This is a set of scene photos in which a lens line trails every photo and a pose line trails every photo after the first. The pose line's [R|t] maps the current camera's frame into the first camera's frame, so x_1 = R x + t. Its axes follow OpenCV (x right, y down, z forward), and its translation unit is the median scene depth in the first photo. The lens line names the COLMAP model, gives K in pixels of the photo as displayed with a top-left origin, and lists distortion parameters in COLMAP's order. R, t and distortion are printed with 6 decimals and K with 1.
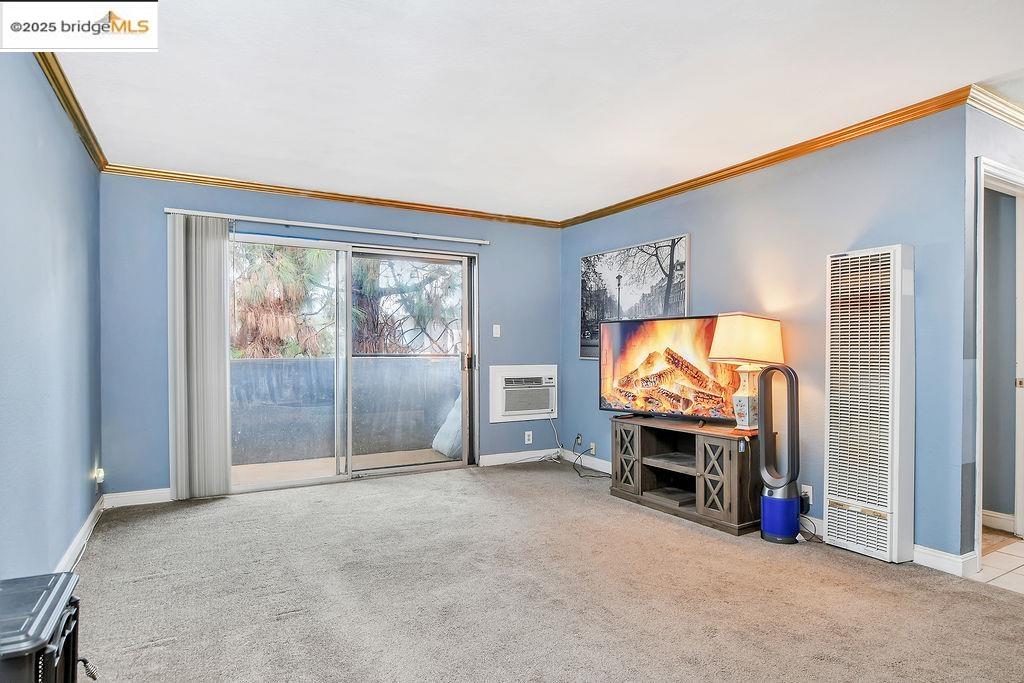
lens RADIAL K [[578.8, 0, 515.1], [0, 578.8, 347.2], [0, 0, 1]] dist [-0.002735, -0.001740]
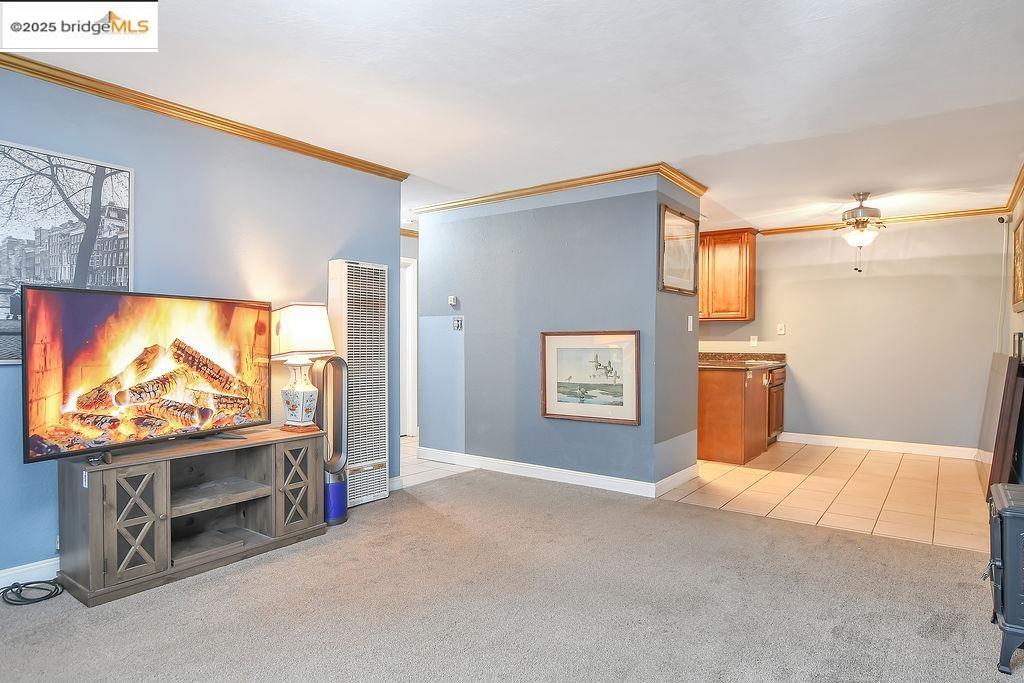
lens RADIAL K [[582.6, 0, 520.0], [0, 582.6, 342.8], [0, 0, 1]] dist [-0.020104, 0.001287]
pose [[-0.399958, -0.009248, 0.916487, -0.521217], [-0.010179, 0.999932, 0.005648, -0.002601], [-0.916477, -0.007070, -0.400025, 0.892720]]
